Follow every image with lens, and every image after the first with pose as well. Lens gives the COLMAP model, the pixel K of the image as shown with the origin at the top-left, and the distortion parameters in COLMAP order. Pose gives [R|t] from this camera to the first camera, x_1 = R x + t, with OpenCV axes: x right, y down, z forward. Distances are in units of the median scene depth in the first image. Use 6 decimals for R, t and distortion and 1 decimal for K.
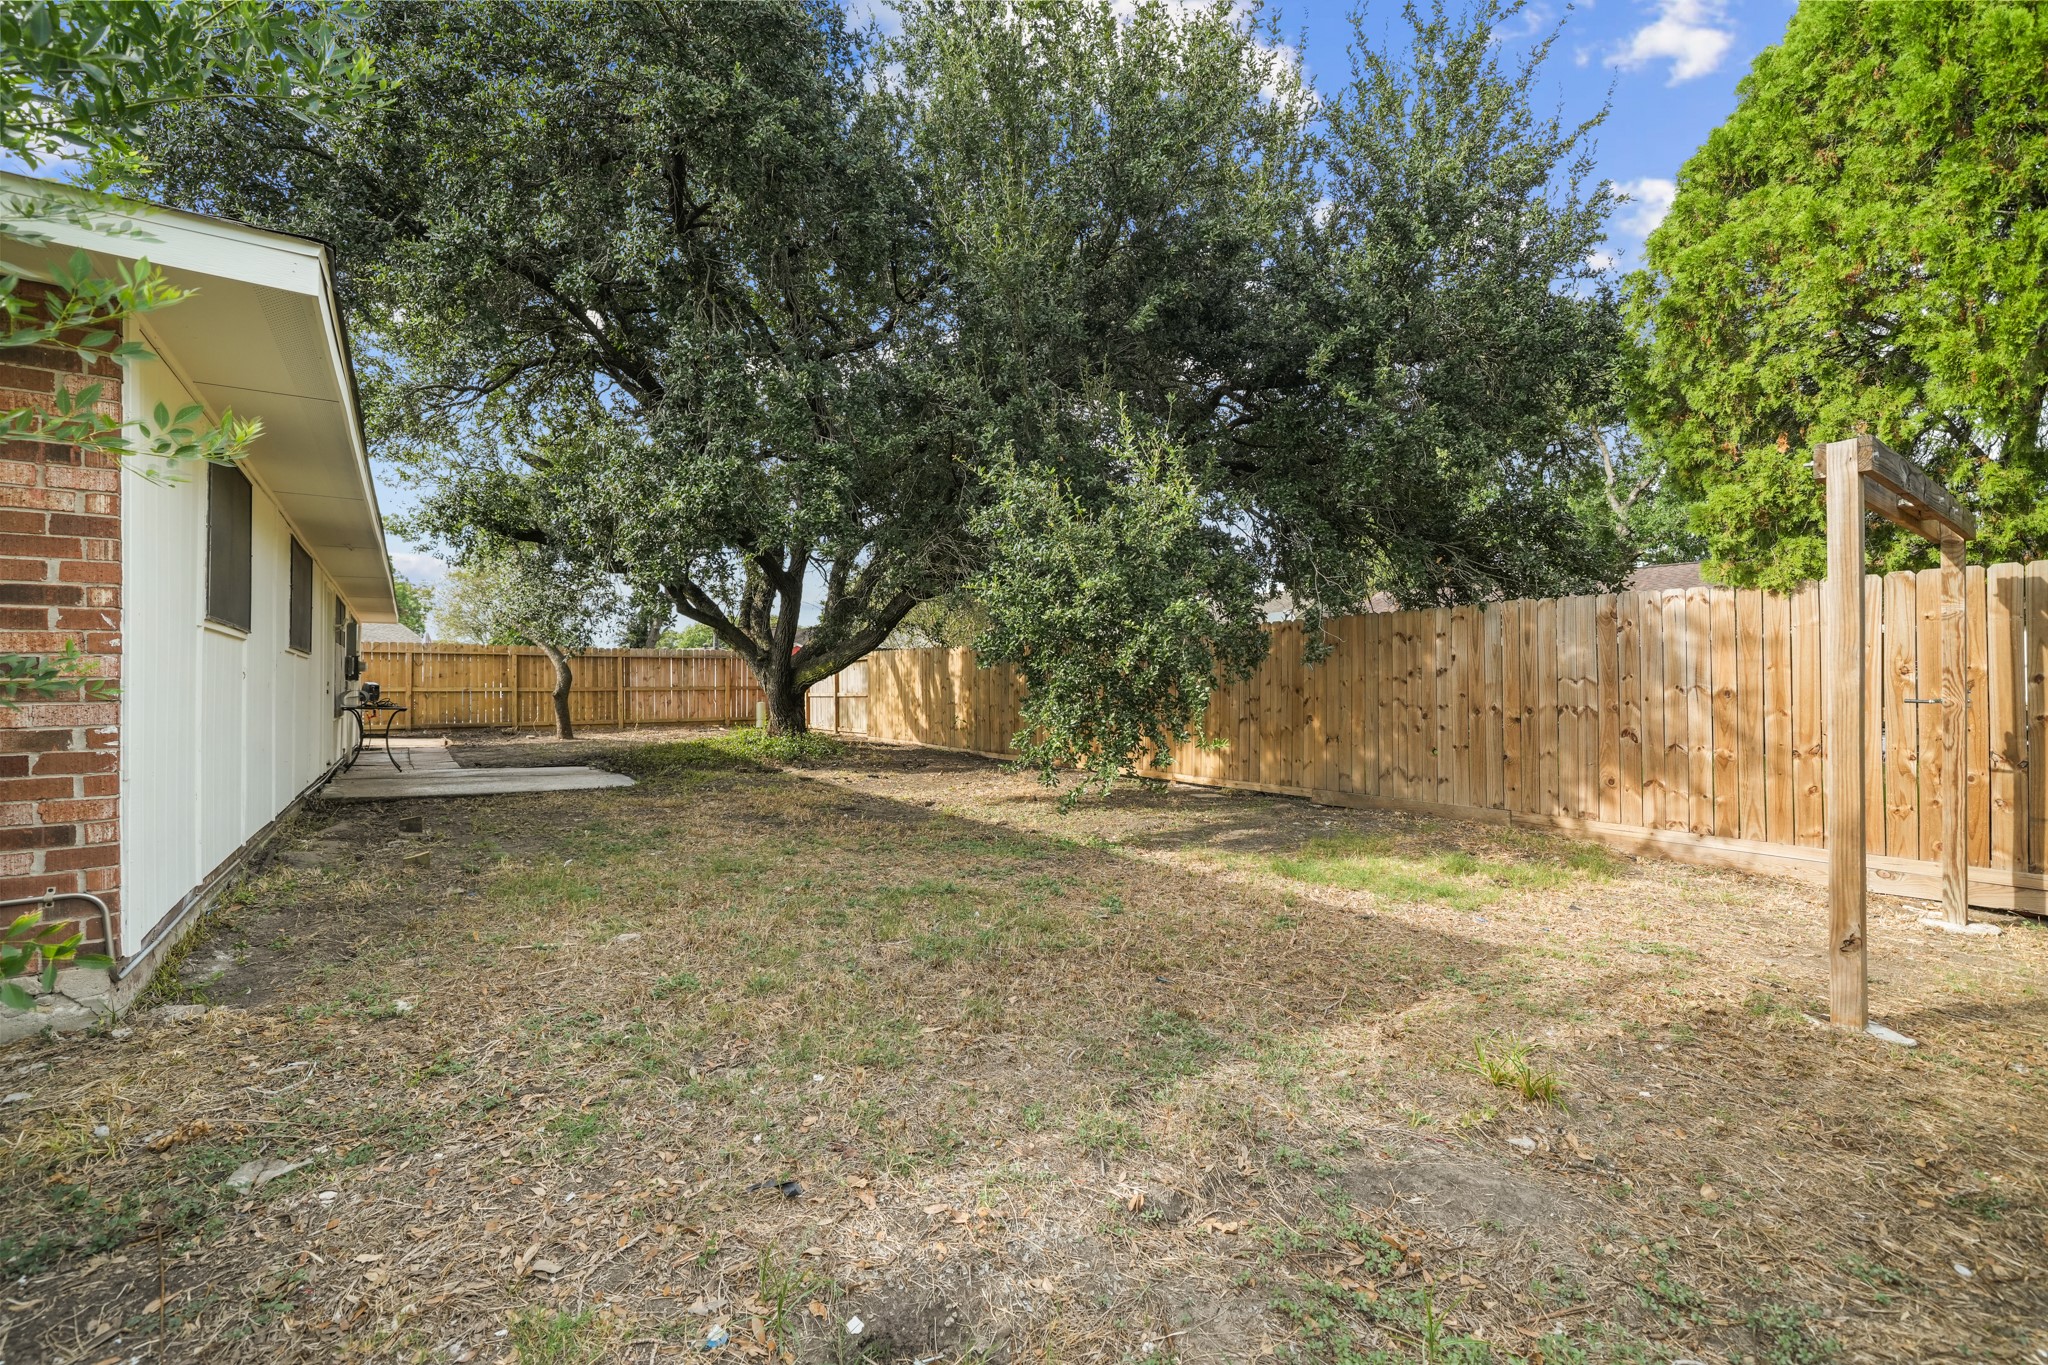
lens RADIAL K [[797.1, 0, 1021.5], [0, 797.1, 674.4], [0, 0, 1]] dist [0.000627, -0.000005]
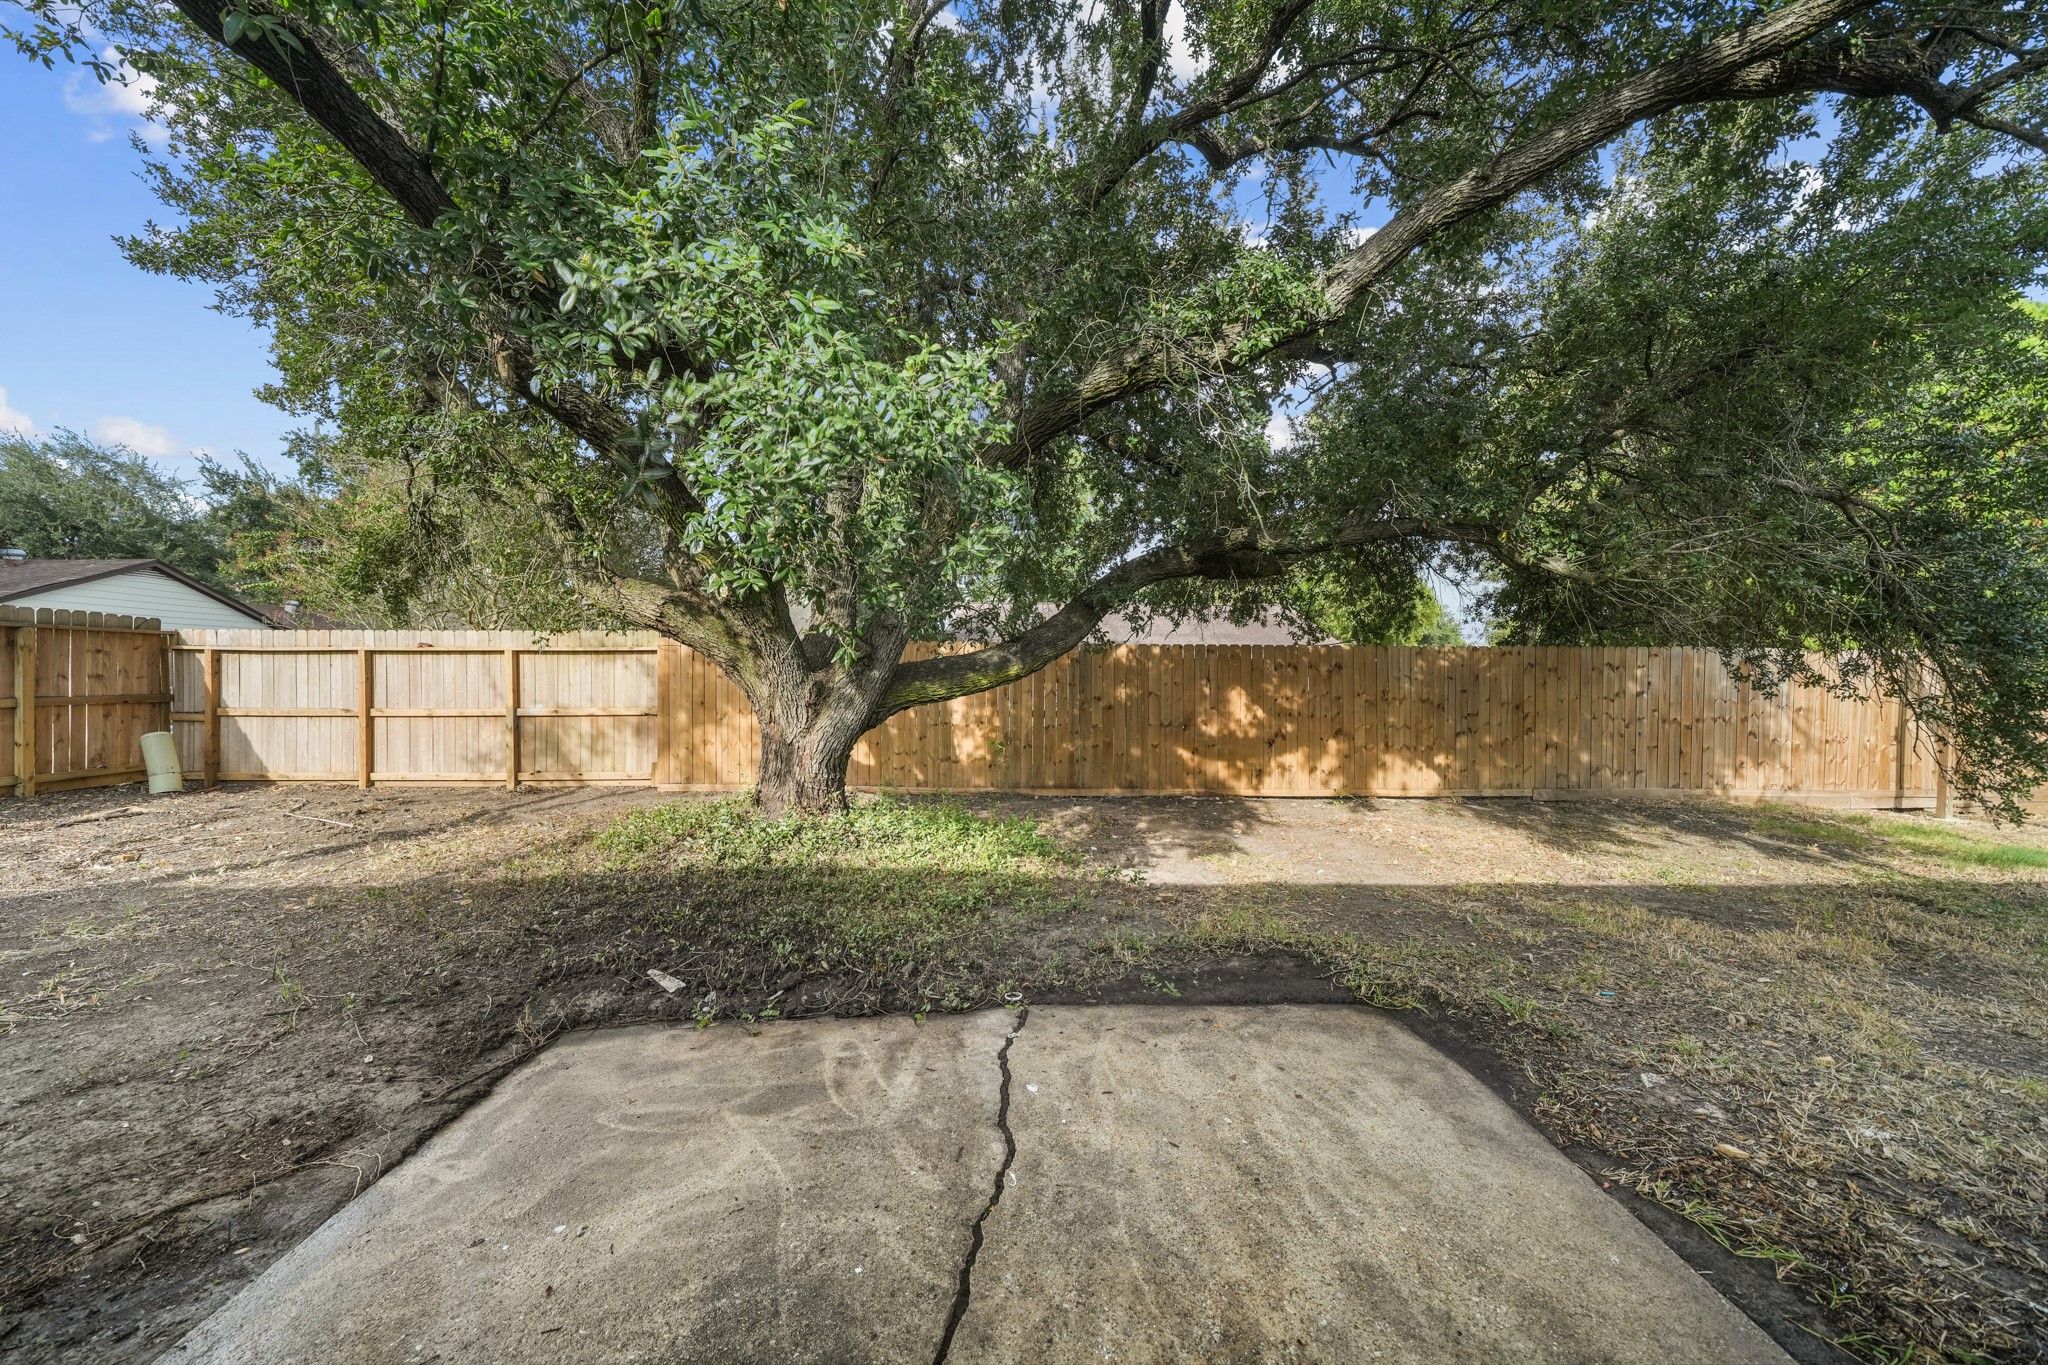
lens RADIAL K [[694.3, 0, 1024.0], [0, 694.3, 682.5], [0, 0, 1]] dist [-0.002317, -0.000159]
pose [[0.602904, 0.000734, 0.797814, -0.894964], [-0.015605, 0.999819, 0.010872, -0.017246], [-0.797661, -0.019005, 0.602806, 0.928387]]
